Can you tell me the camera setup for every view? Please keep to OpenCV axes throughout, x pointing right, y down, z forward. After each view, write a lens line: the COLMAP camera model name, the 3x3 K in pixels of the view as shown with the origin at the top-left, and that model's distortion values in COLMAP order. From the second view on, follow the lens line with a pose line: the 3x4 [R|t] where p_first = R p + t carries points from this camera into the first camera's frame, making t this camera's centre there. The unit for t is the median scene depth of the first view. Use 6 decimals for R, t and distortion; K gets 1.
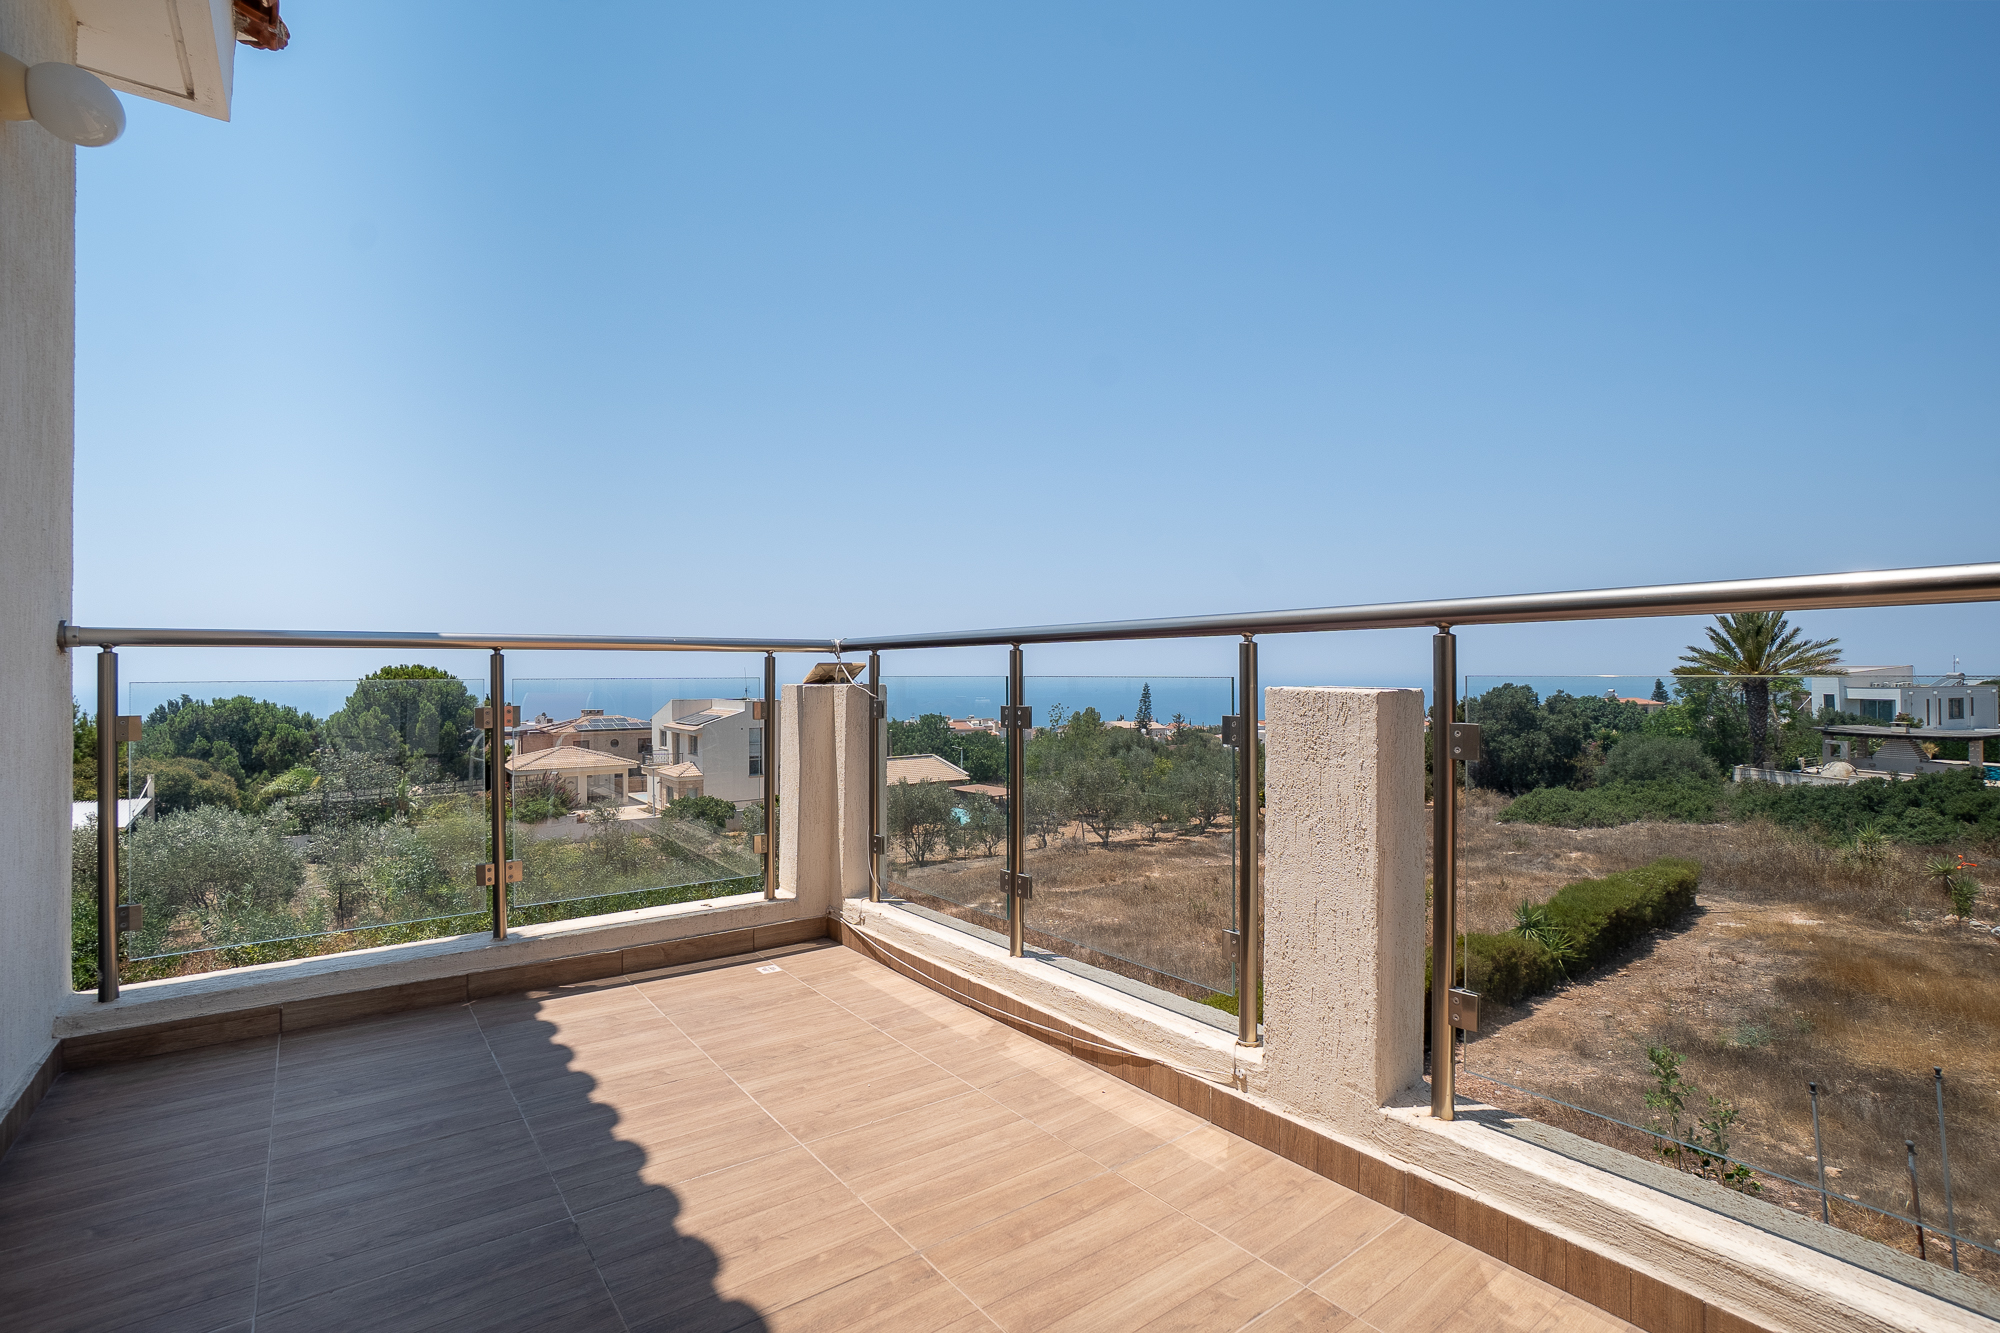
lens RADIAL K [[911.5, 0, 989.2], [0, 911.5, 664.1], [0, 0, 1]] dist [-0.066347, 0.024000]
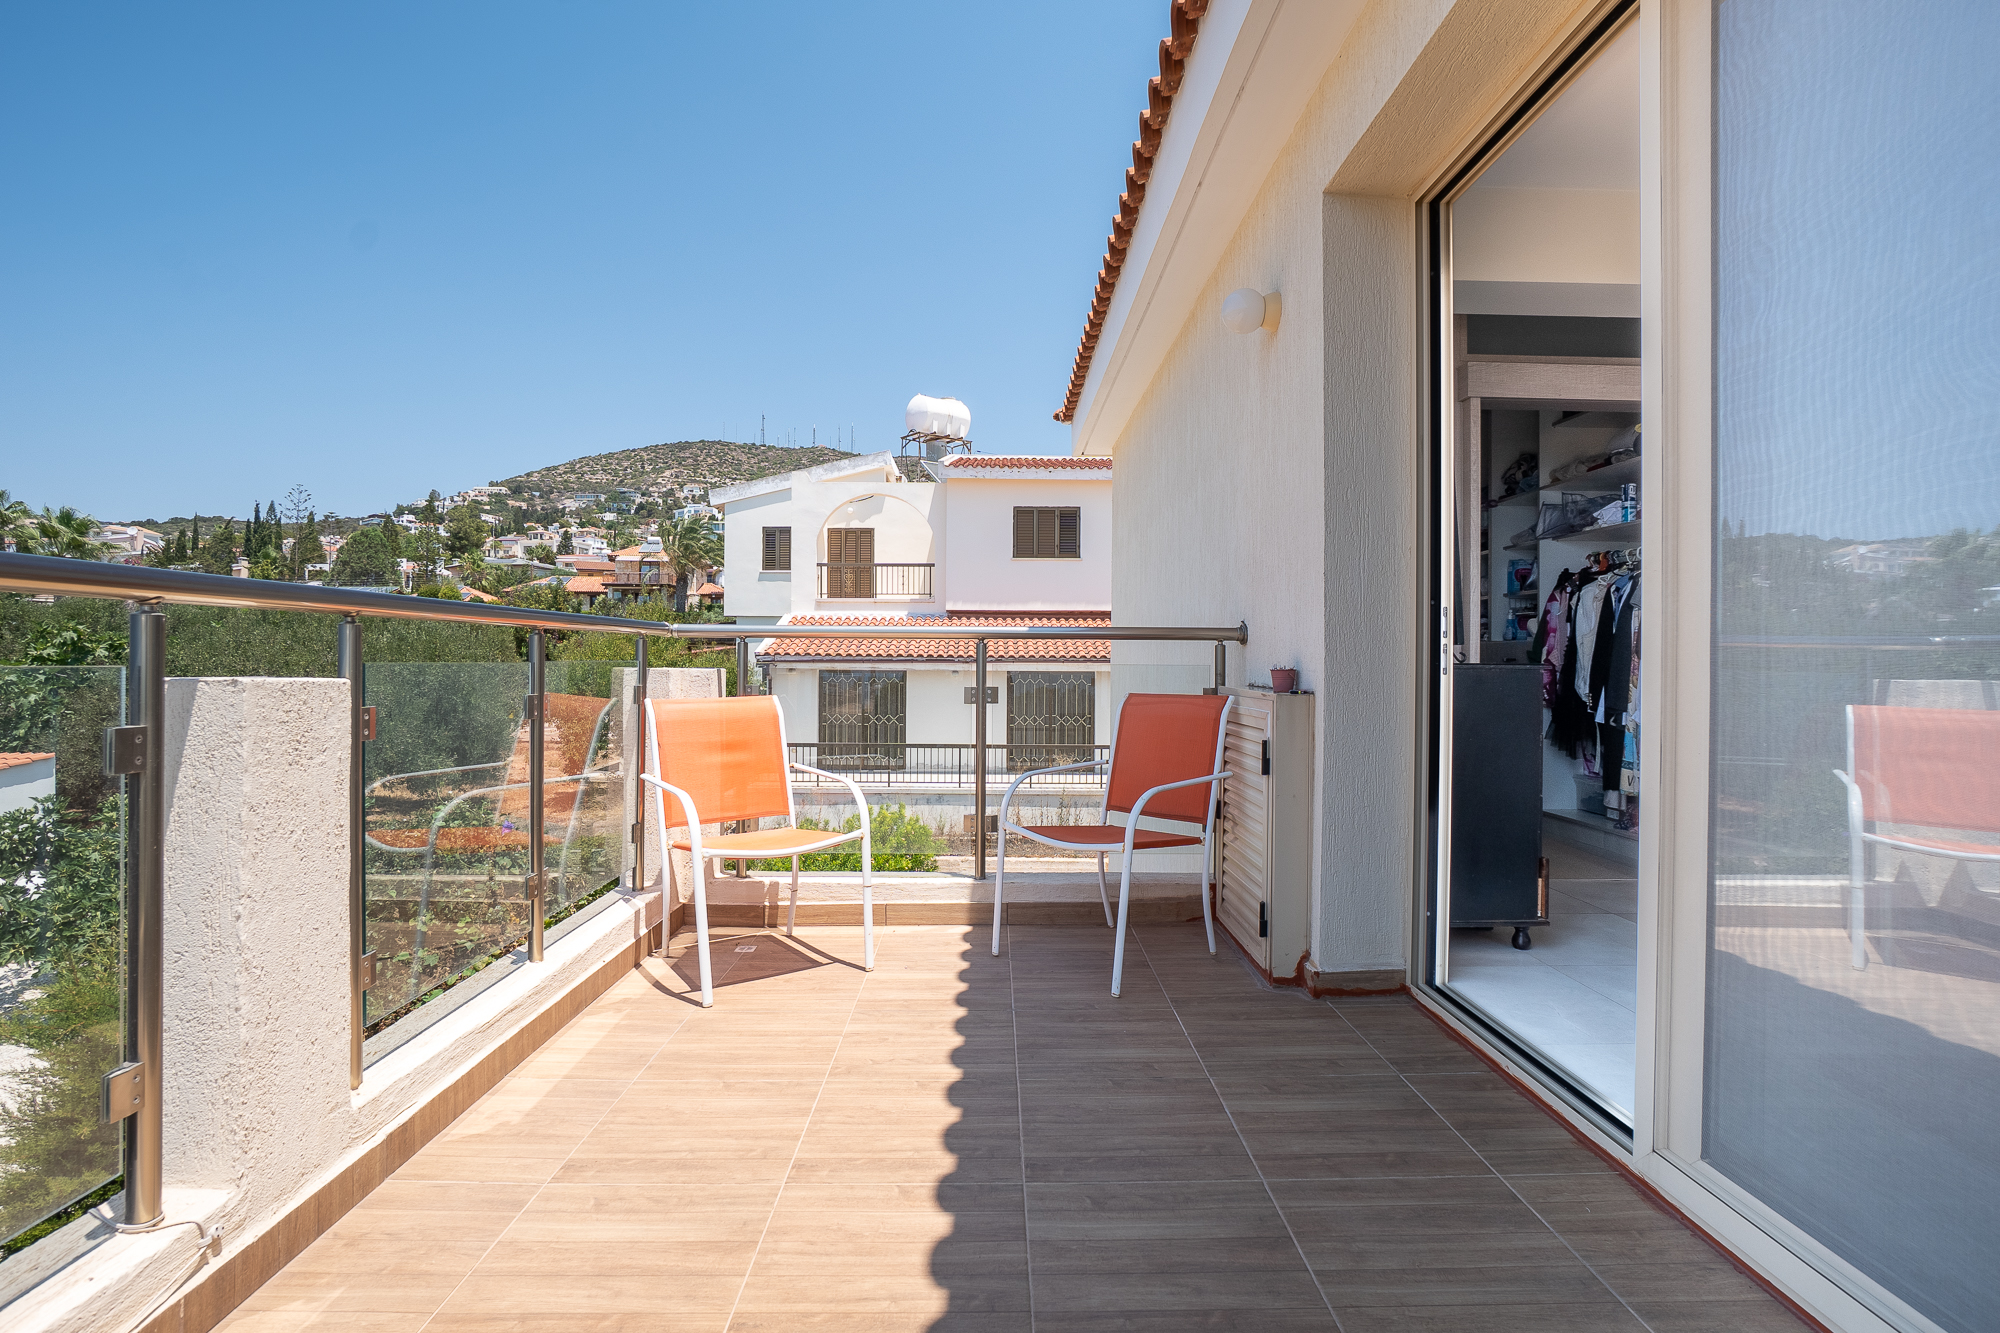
lens RADIAL K [[945.9, 0, 1000.0], [0, 945.9, 666.5], [0, 0, 1]] dist [-0.072147, 0.023629]
pose [[-0.809212, -0.005743, 0.587488, -0.478784], [-0.009941, 0.999943, -0.003918, 0.009154], [-0.587432, -0.009011, -0.809223, 0.931397]]
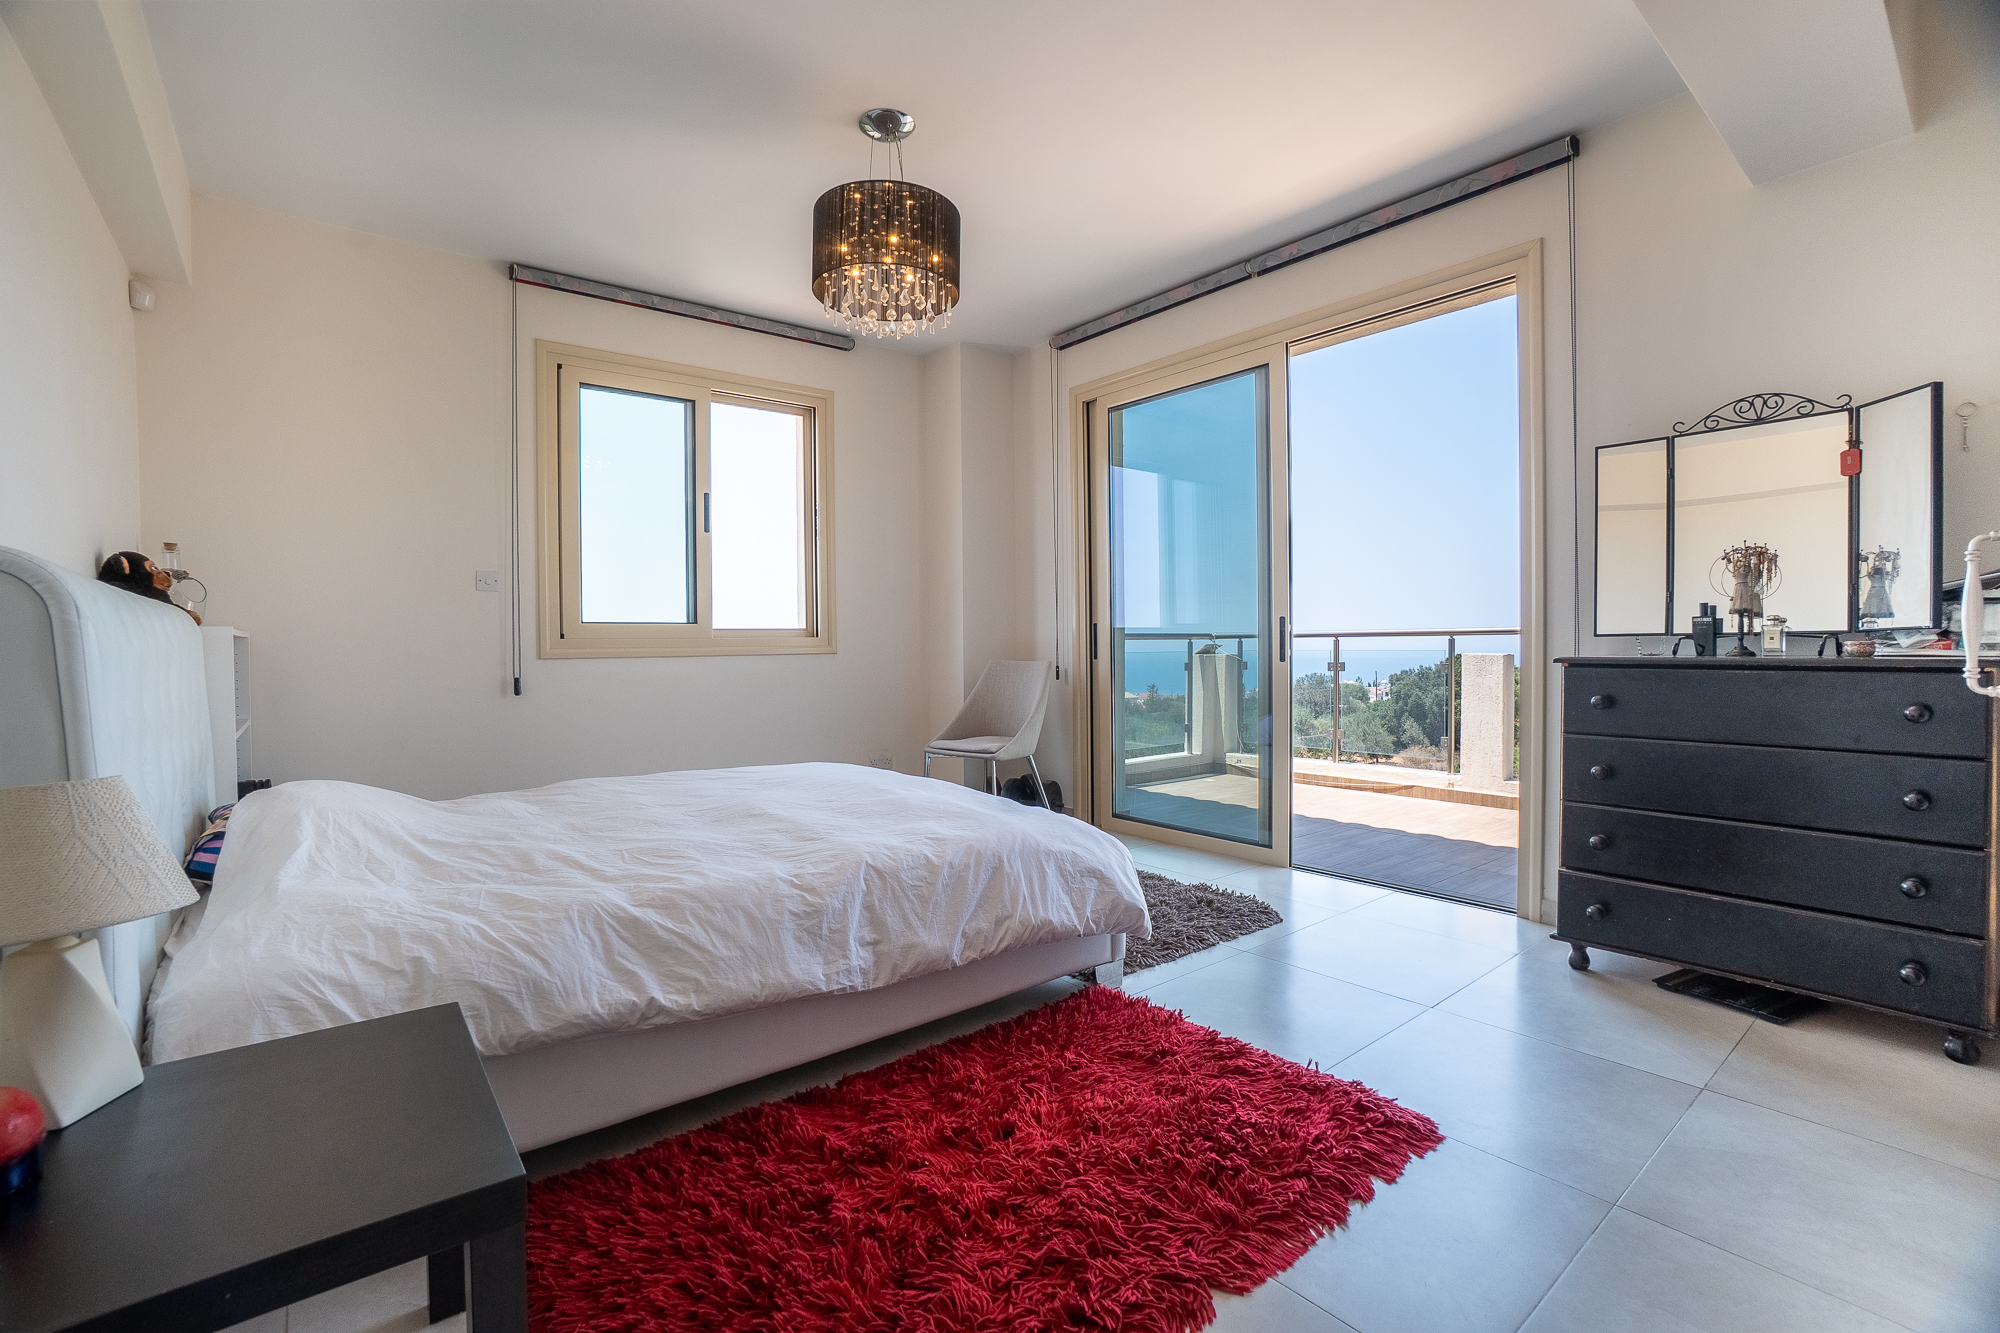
lens RADIAL K [[890.8, 0, 1000.0], [0, 890.8, 666.5], [0, 0, 1]] dist [-0.029947, 0.000379]
pose [[0.998565, -0.006922, 0.053103, -1.037017], [0.005187, 0.999451, 0.032735, -0.026422], [-0.053301, -0.032412, 0.998052, -1.392833]]
